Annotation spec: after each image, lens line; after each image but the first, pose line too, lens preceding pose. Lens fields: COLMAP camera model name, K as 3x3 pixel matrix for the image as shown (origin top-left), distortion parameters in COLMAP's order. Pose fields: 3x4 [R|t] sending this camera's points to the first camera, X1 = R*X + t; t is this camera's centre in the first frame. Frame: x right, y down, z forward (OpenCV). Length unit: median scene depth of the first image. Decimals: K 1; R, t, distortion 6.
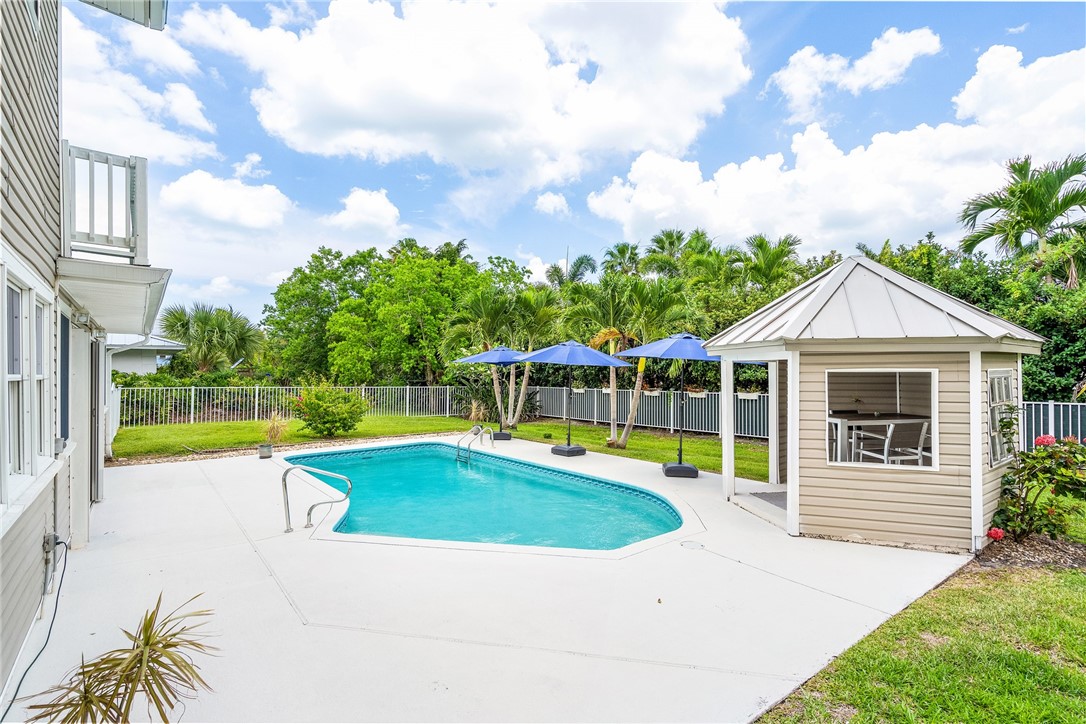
lens RADIAL K [[532.2, 0, 542.3], [0, 532.2, 367.7], [0, 0, 1]] dist [-0.011320, -0.000414]
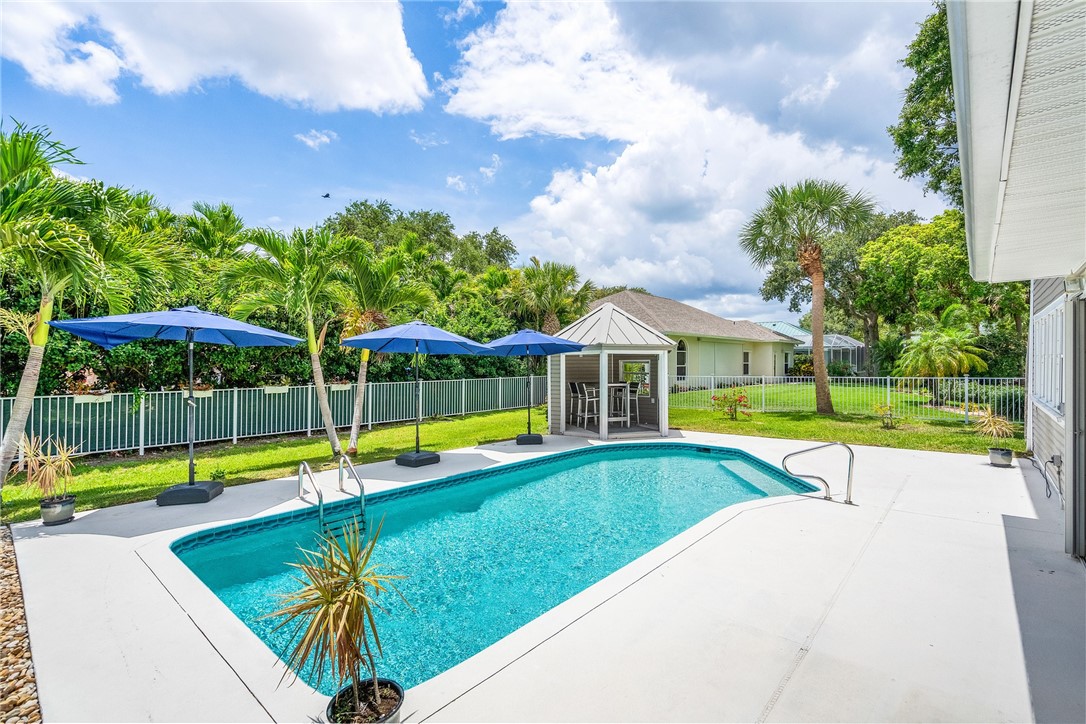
lens RADIAL K [[497.7, 0, 544.0], [0, 497.7, 362.0], [0, 0, 1]] dist [-0.002784, 0.000147]
pose [[-0.197339, 0.004810, 0.980324, -0.598150], [-0.001269, 0.999986, -0.005162, 0.008738], [-0.980335, -0.002263, -0.197330, 0.778872]]
